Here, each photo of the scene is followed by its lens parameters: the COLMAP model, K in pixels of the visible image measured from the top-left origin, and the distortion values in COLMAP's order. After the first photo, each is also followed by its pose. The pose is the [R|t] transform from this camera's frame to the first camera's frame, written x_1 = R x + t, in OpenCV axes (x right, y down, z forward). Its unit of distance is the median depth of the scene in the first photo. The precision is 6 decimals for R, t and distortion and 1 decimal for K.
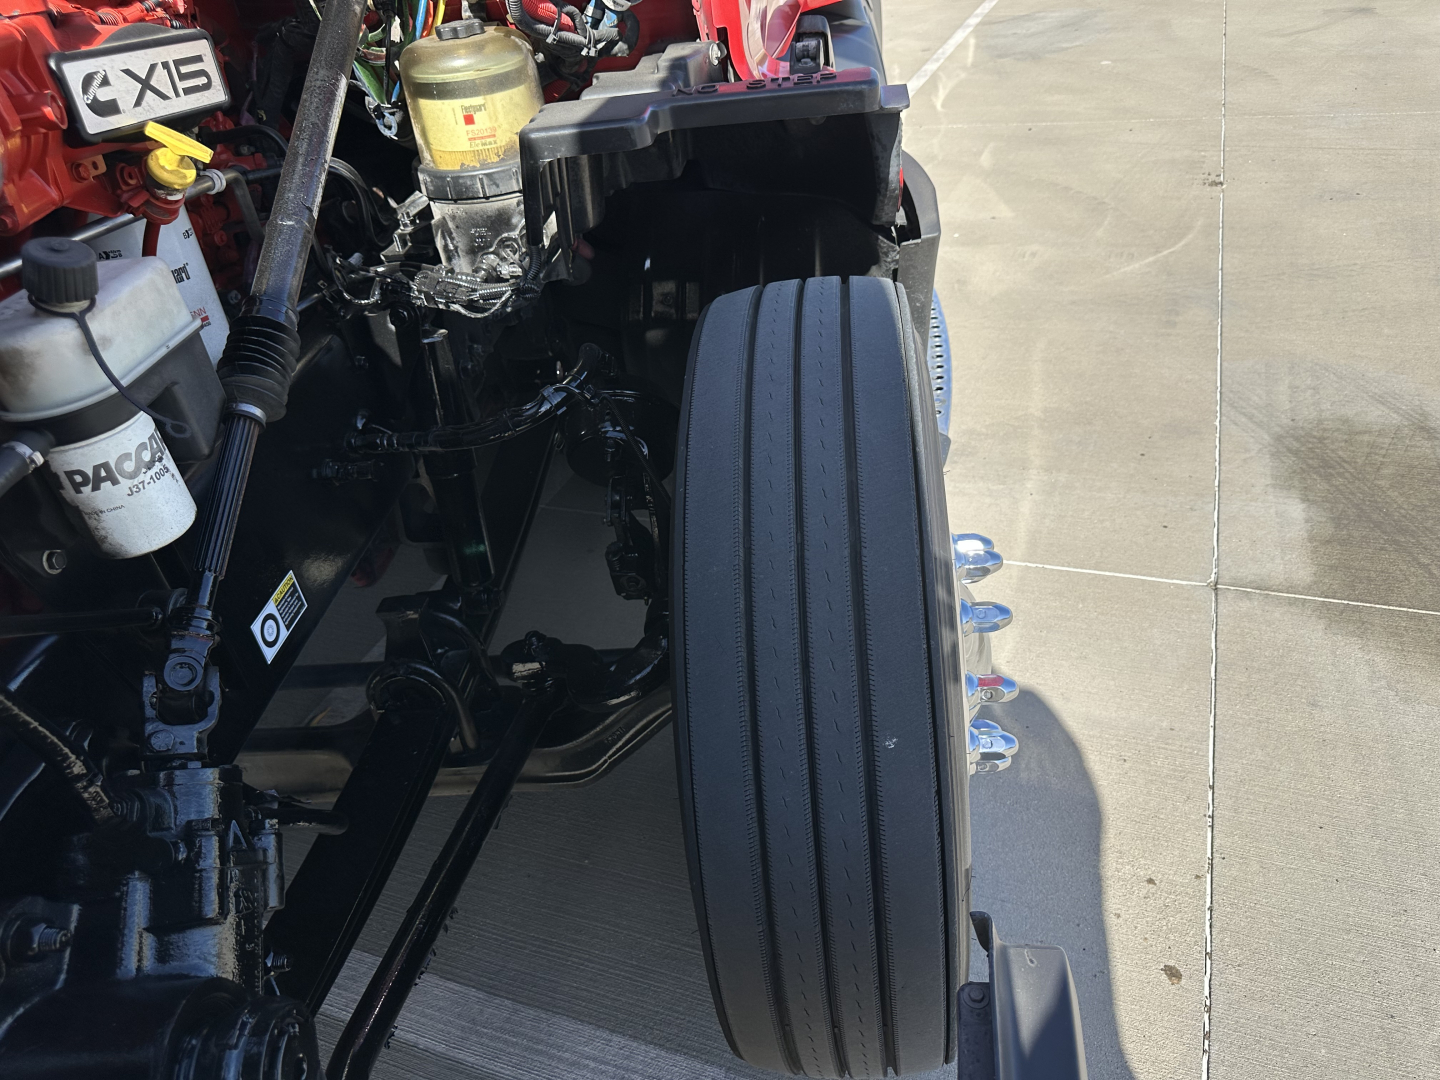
lens RADIAL K [[1026.7, 0, 759.5], [0, 1026.7, 541.7], [0, 0, 1]] dist [-0.027531, 0.008000]
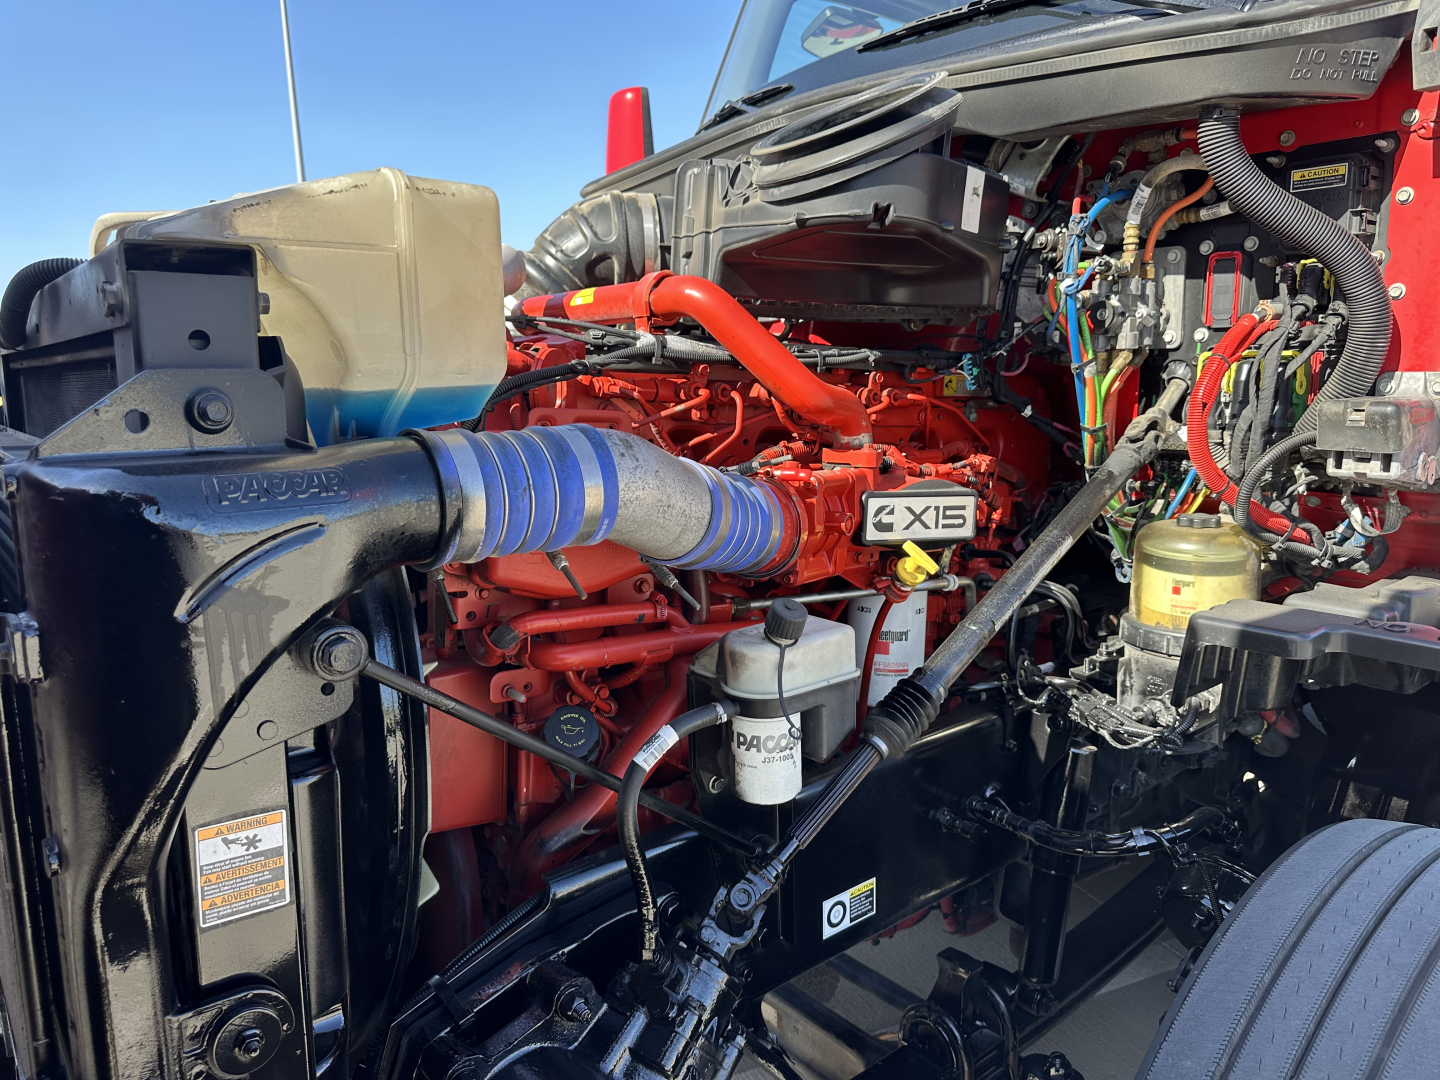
lens RADIAL K [[1026.7, 0, 759.5], [0, 1026.7, 541.7], [0, 0, 1]] dist [-0.027531, 0.008000]
pose [[0.698585, 0.230550, -0.677366, 0.183940], [-0.469284, 0.862253, -0.190506, -0.020872], [0.540140, 0.450962, 0.710551, -0.123247]]
